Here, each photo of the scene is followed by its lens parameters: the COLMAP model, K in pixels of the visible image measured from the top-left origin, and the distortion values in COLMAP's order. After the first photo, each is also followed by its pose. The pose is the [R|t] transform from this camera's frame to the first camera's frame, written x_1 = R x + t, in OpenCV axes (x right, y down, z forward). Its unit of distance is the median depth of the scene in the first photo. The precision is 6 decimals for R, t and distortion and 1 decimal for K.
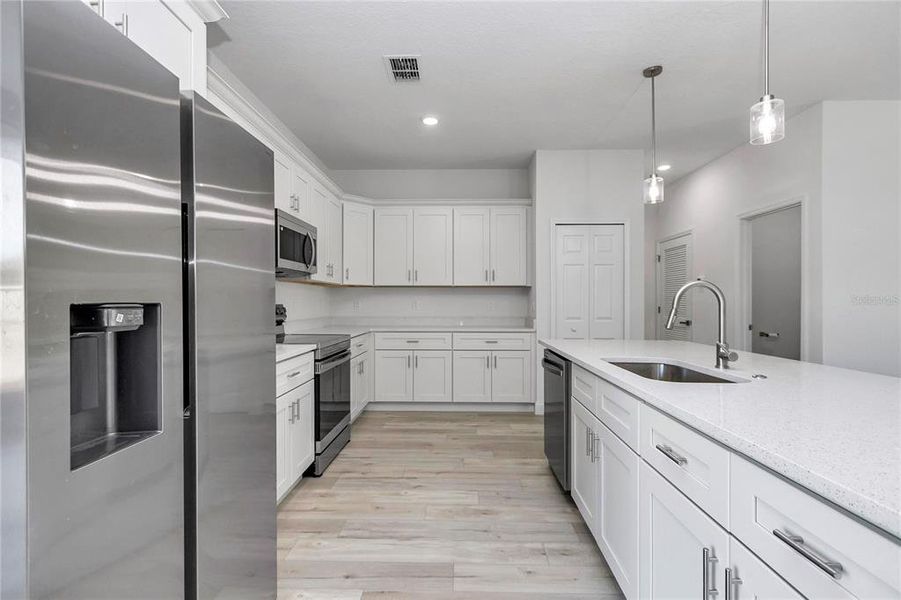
lens RADIAL K [[418.1, 0, 450.5], [0, 418.1, 300.0], [0, 0, 1]] dist [0.000566, 0.000028]
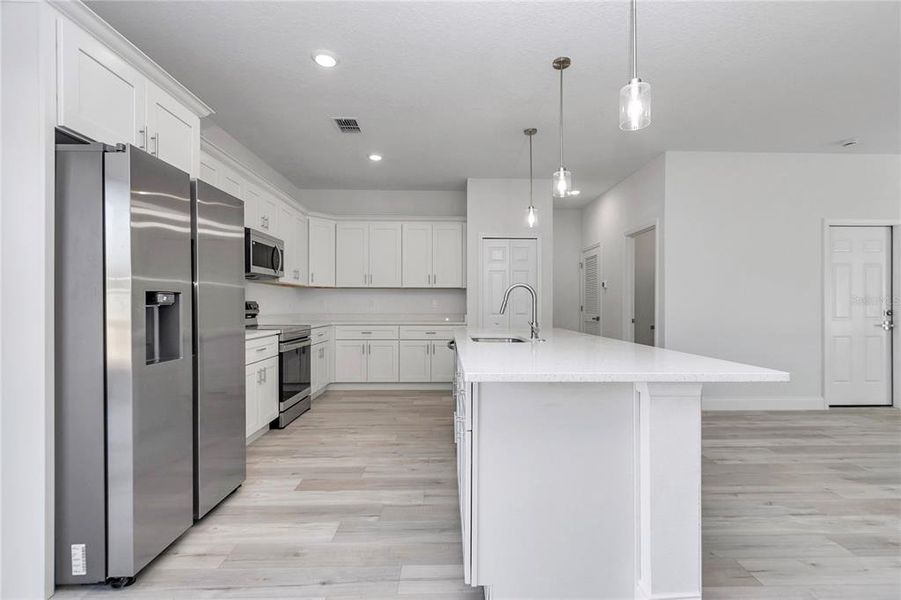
lens RADIAL K [[420.2, 0, 462.4], [0, 420.2, 303.9], [0, 0, 1]] dist [0.000236, -0.000048]
pose [[0.998350, 0.000669, 0.057425, 0.149585], [-0.000685, 1.000000, 0.000260, 0.017501], [-0.057424, -0.000299, 0.998350, -0.305733]]
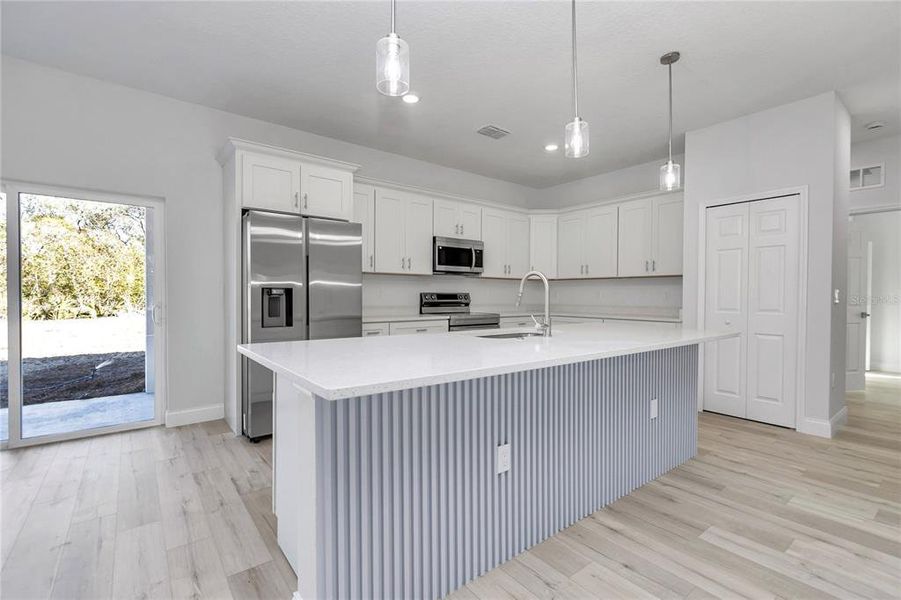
lens RADIAL K [[421.9, 0, 454.4], [0, 421.9, 282.9], [0, 0, 1]] dist [0.086239, -0.000017]
pose [[0.641351, -0.021026, -0.766959, 0.785060], [-0.001593, 0.999586, -0.028736, 0.018407], [0.767246, 0.019652, 0.641052, -0.048895]]
